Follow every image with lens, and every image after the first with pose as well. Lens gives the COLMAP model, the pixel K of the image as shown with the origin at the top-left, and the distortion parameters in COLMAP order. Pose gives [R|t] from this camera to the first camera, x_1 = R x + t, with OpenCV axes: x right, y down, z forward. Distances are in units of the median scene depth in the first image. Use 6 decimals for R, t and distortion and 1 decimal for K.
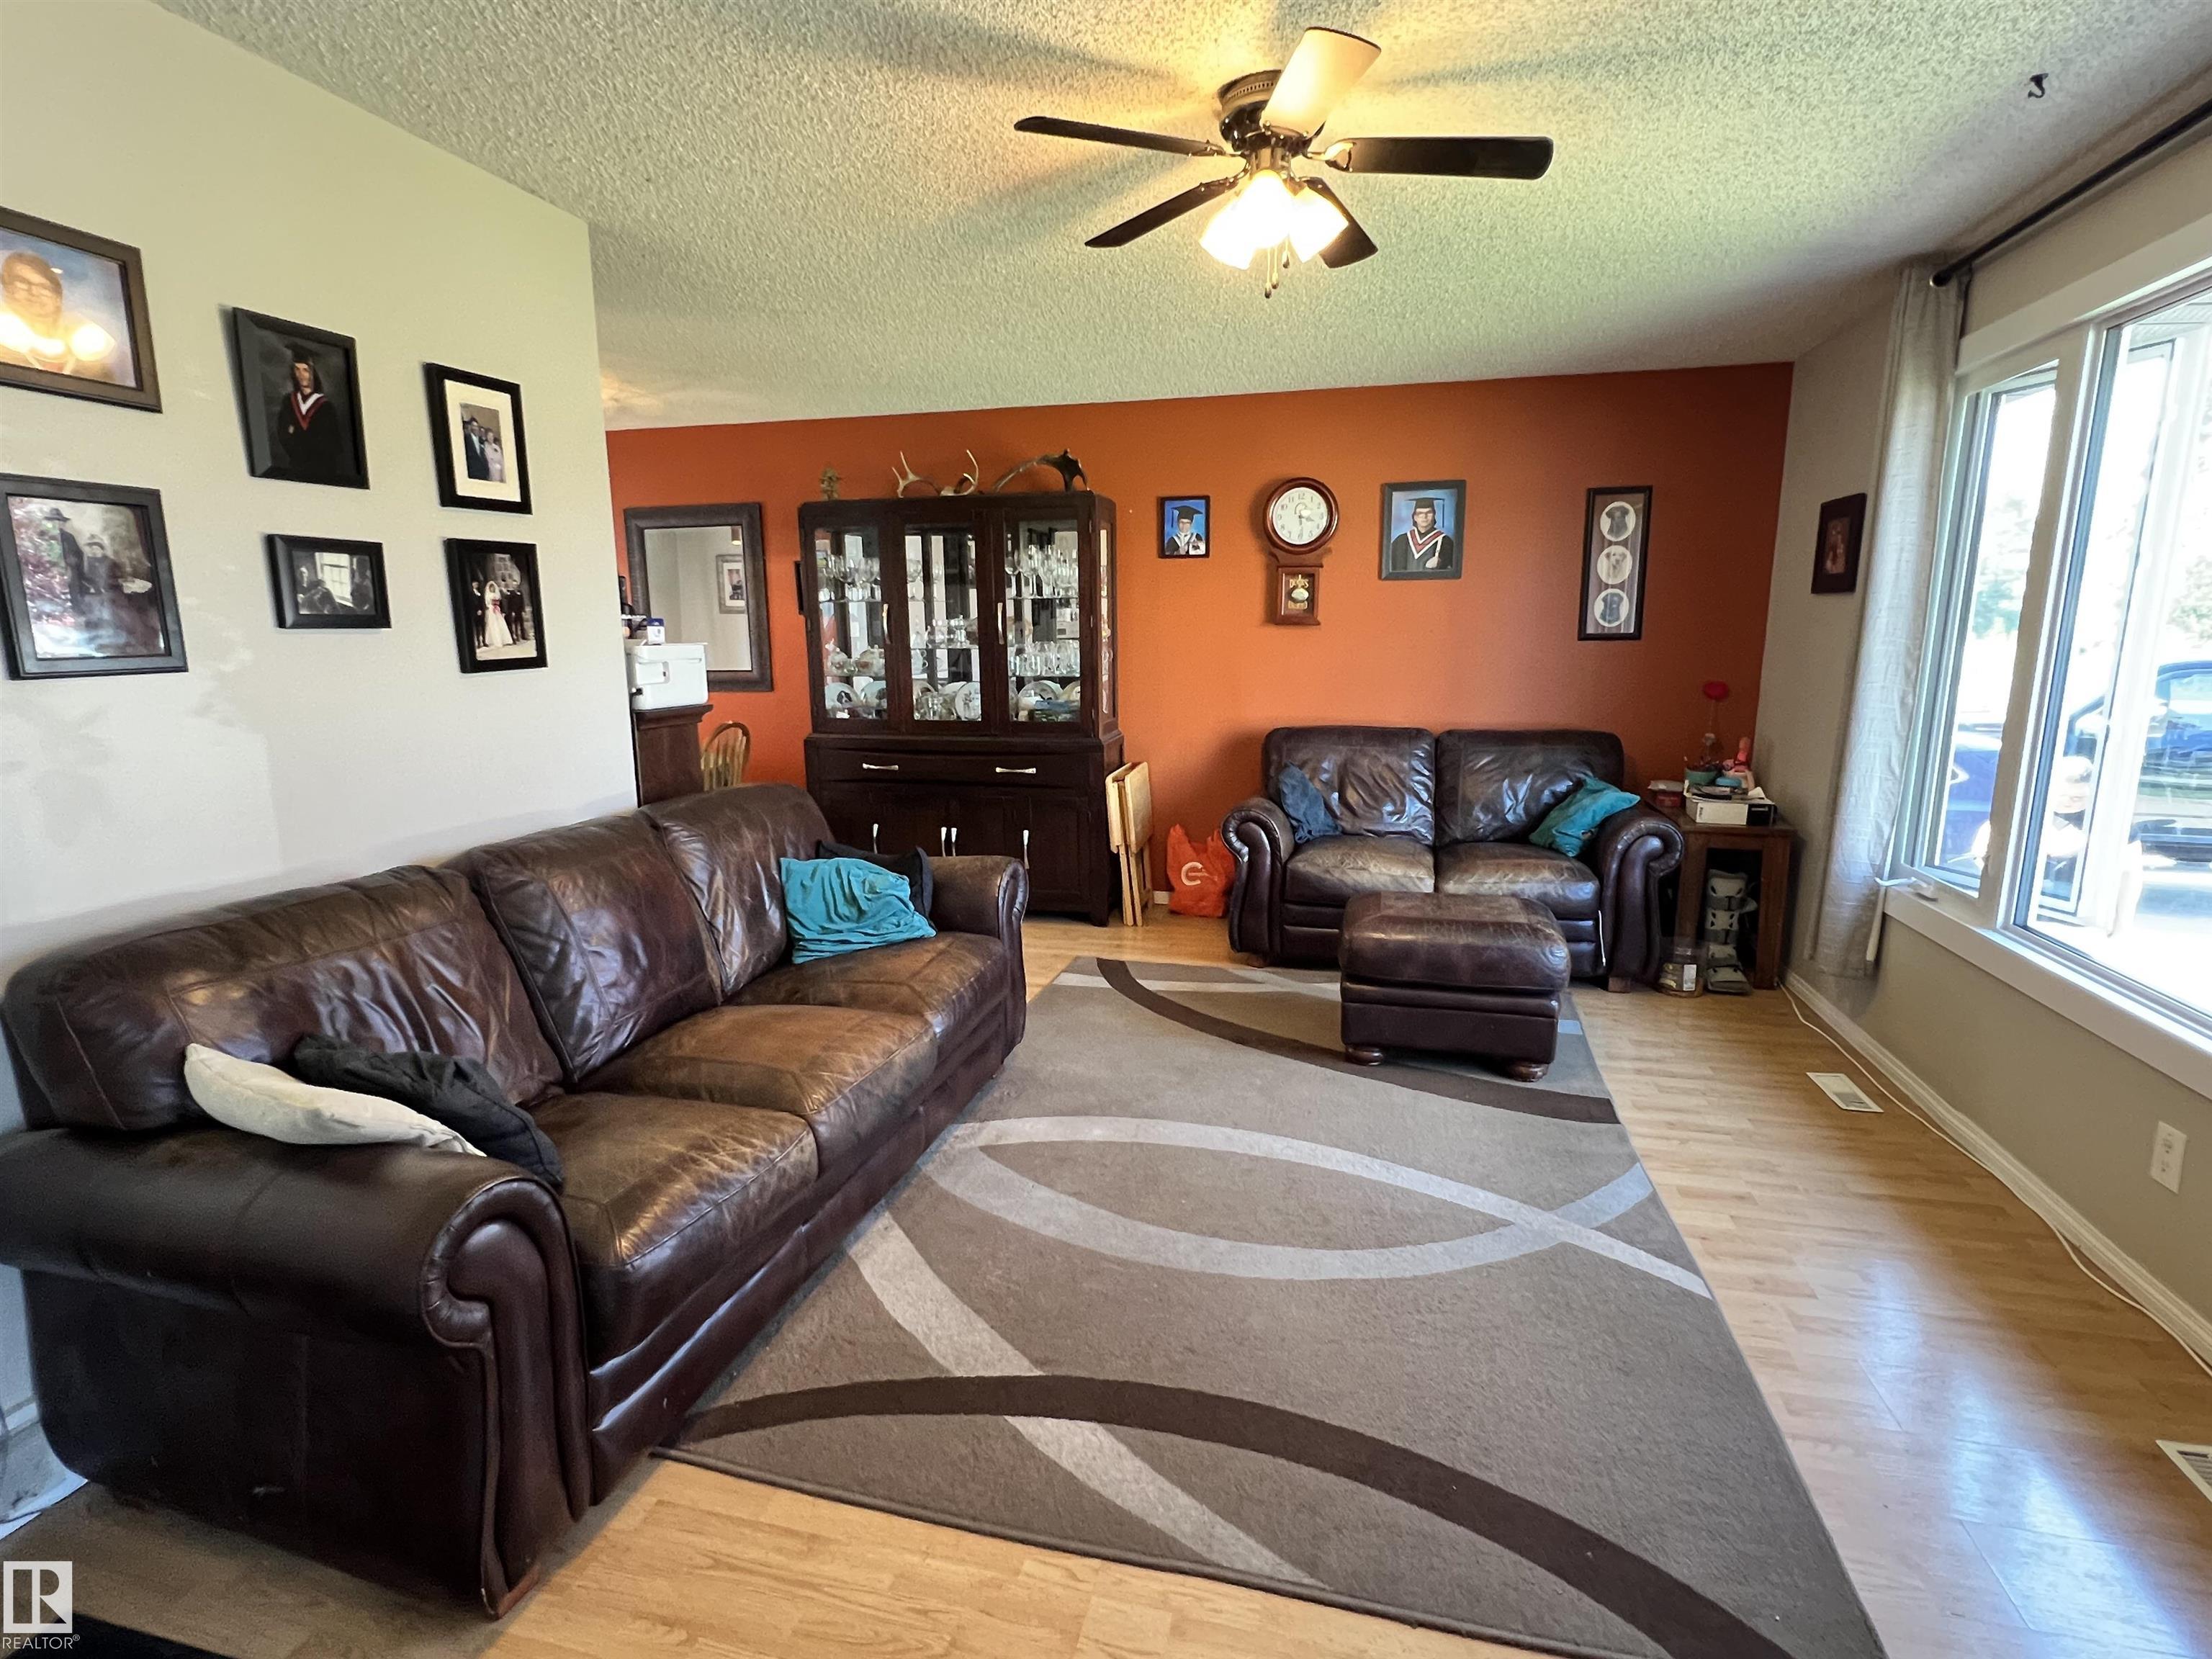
lens RADIAL K [[1080.7, 0, 1093.6], [0, 1080.7, 832.8], [0, 0, 1]] dist [-0.007131, 0.002764]
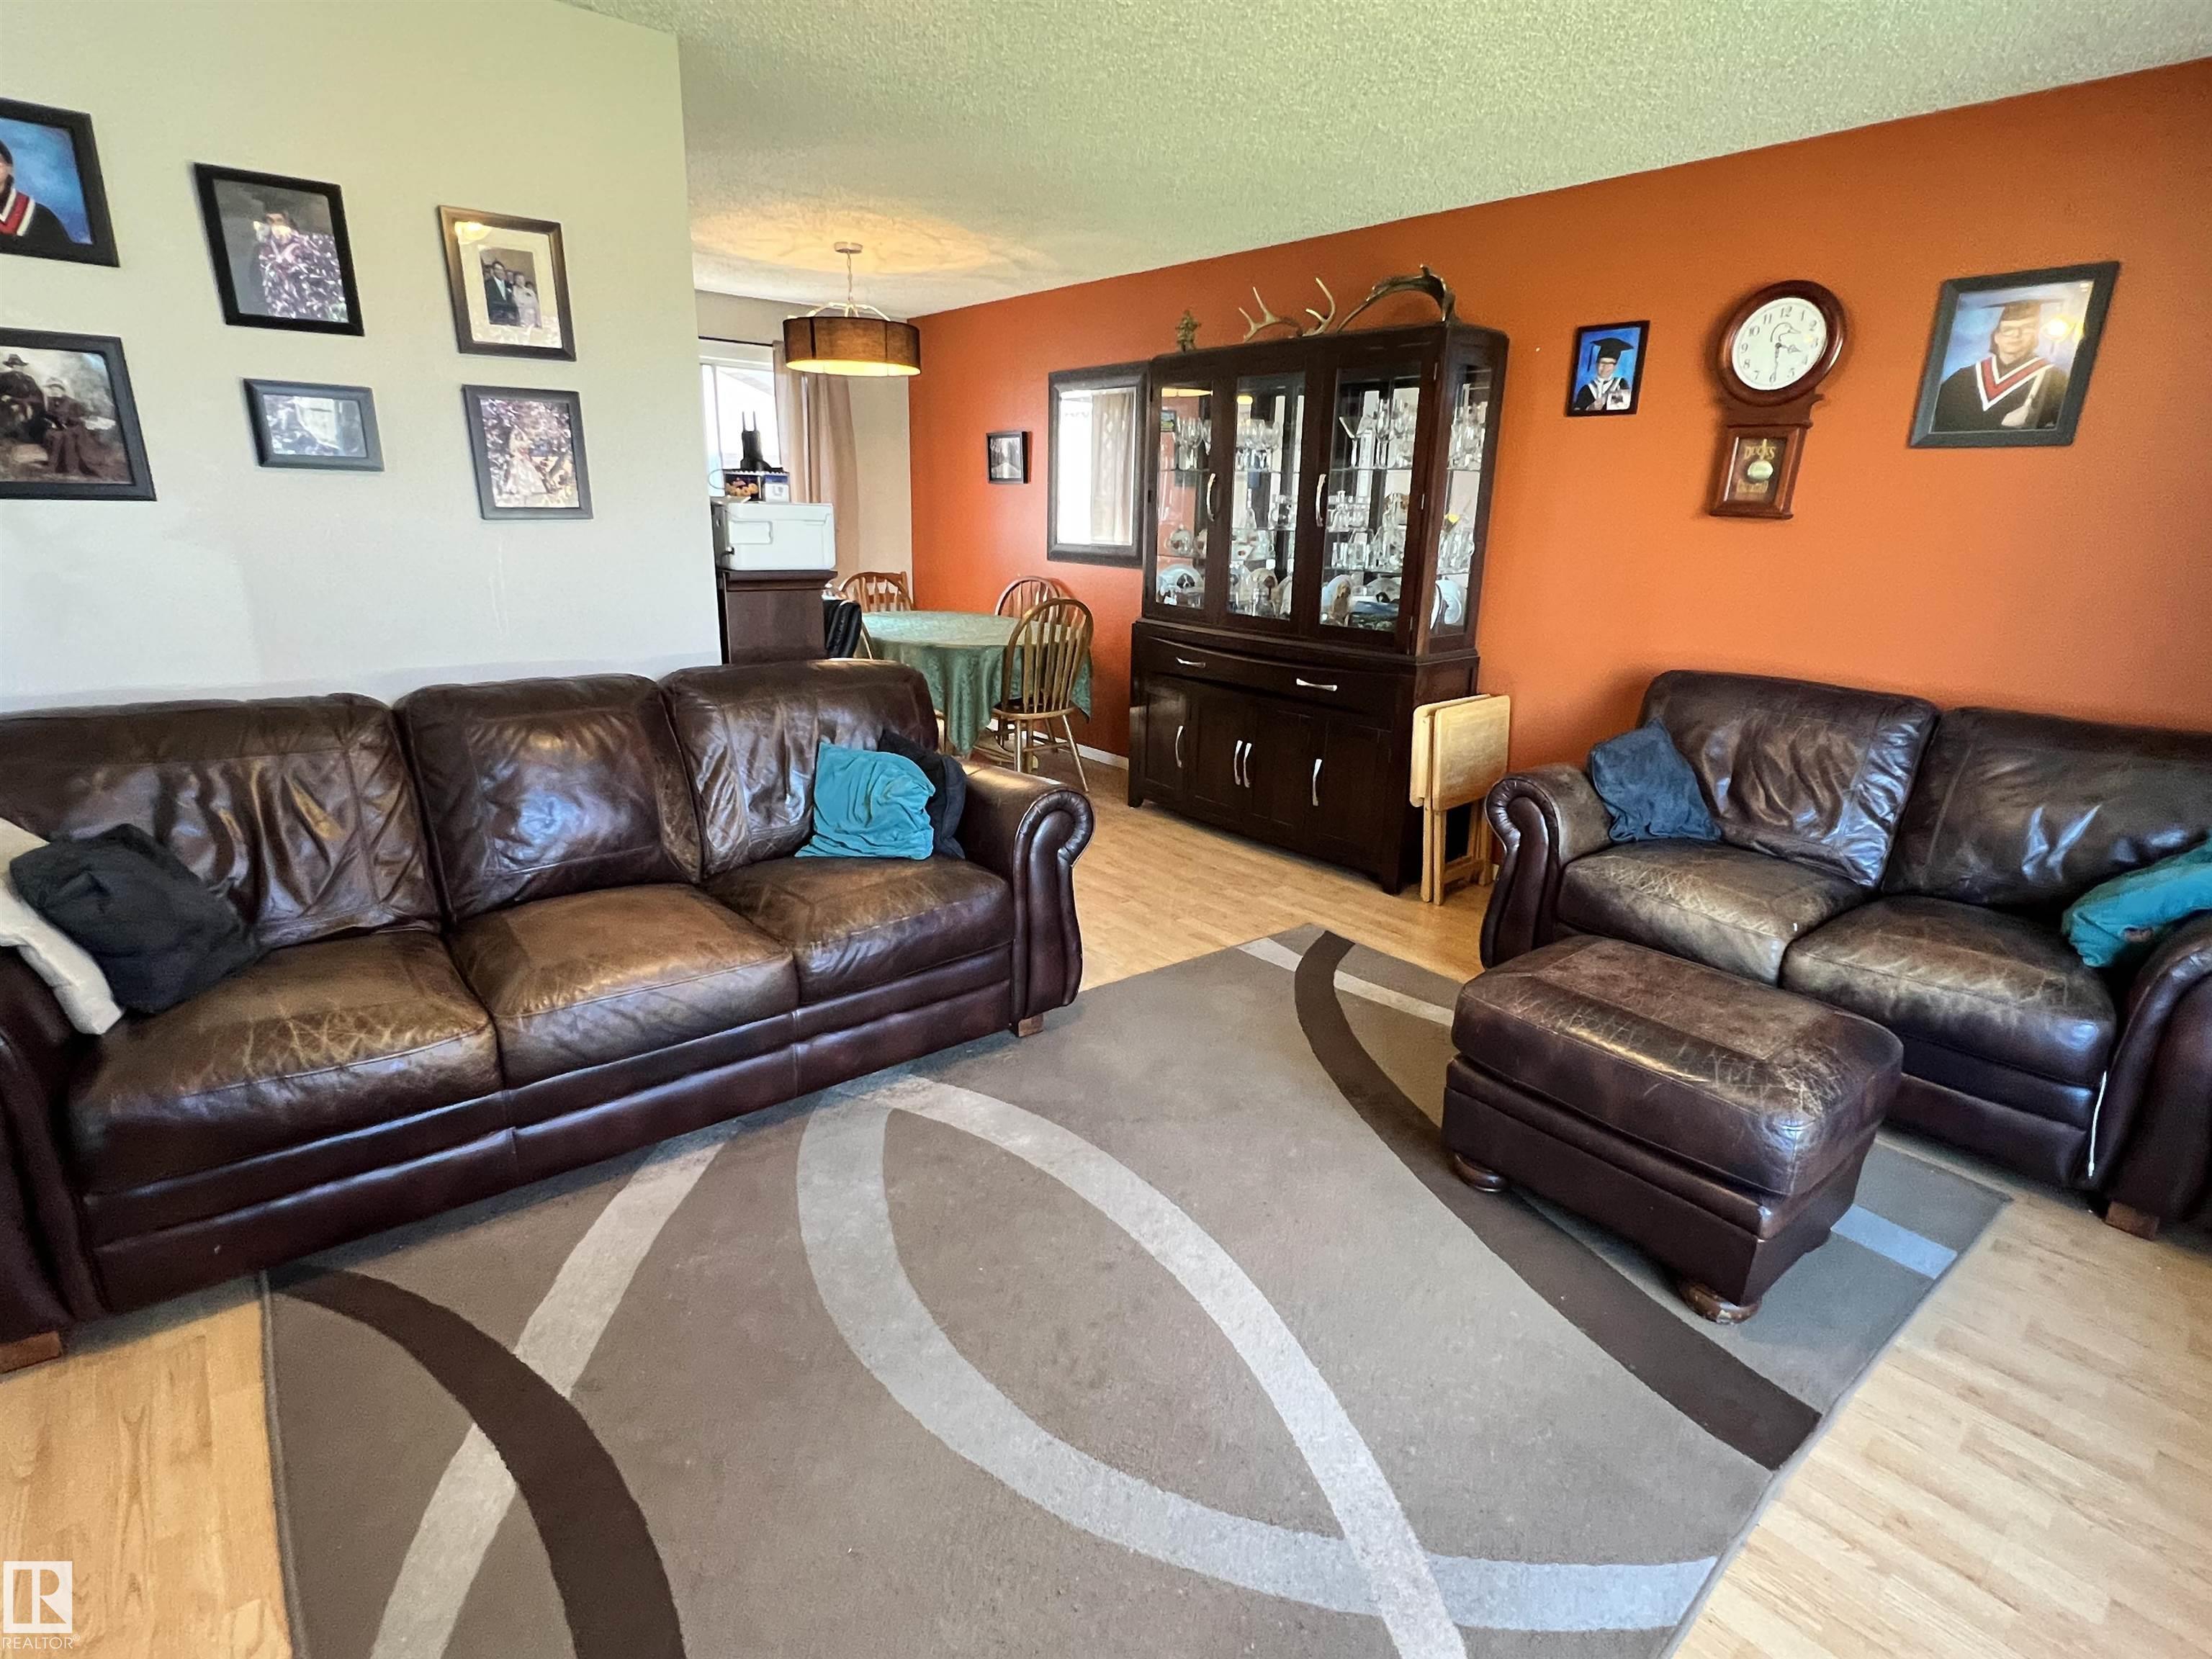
lens RADIAL K [[1080.7, 0, 1093.7], [0, 1080.7, 833.9], [0, 0, 1]] dist [-0.007131, 0.002764]
pose [[0.813995, 0.199039, -0.545706, 0.439582], [-0.142711, 0.979193, 0.144274, -0.069398], [0.563068, -0.039560, 0.825463, 0.376797]]
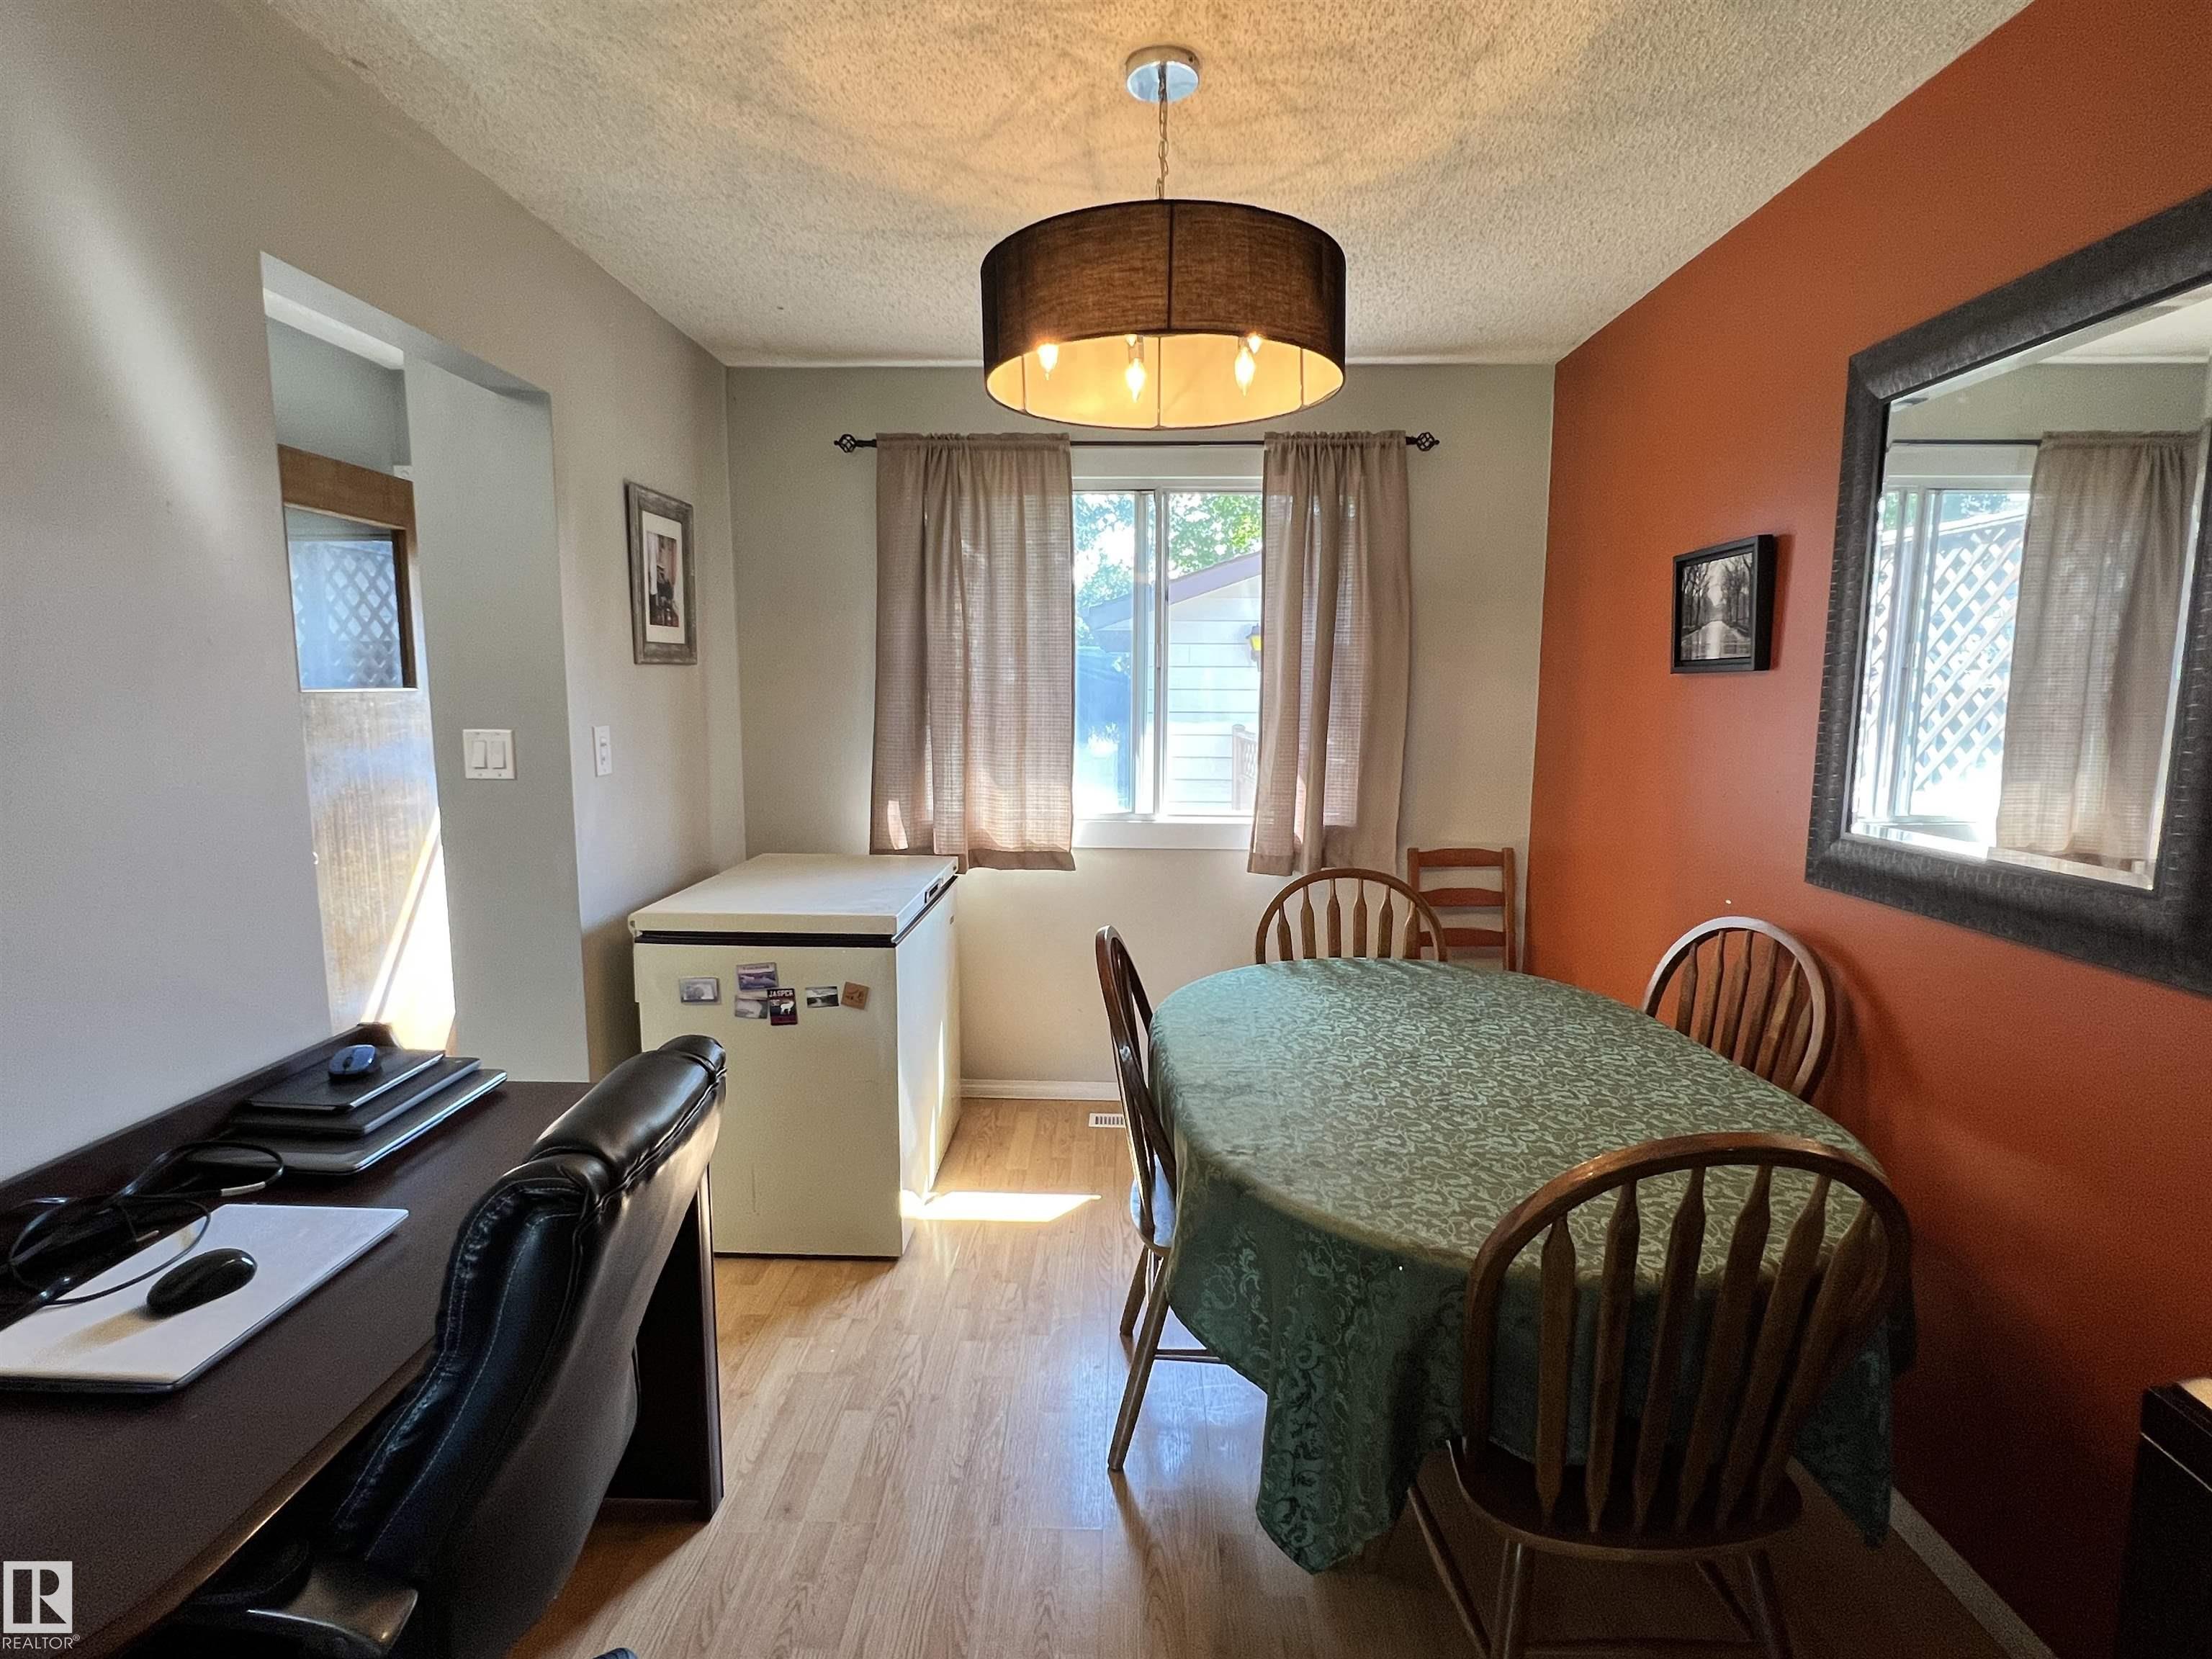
lens RADIAL K [[1080.7, 0, 1108.9], [0, 1080.7, 840.6], [0, 0, 1]] dist [-0.007131, 0.002764]
pose [[0.232202, 0.141053, -0.962386, -0.275293], [-0.188172, 0.977252, 0.097830, -0.276842], [0.954292, 0.158377, 0.253462, 1.409367]]
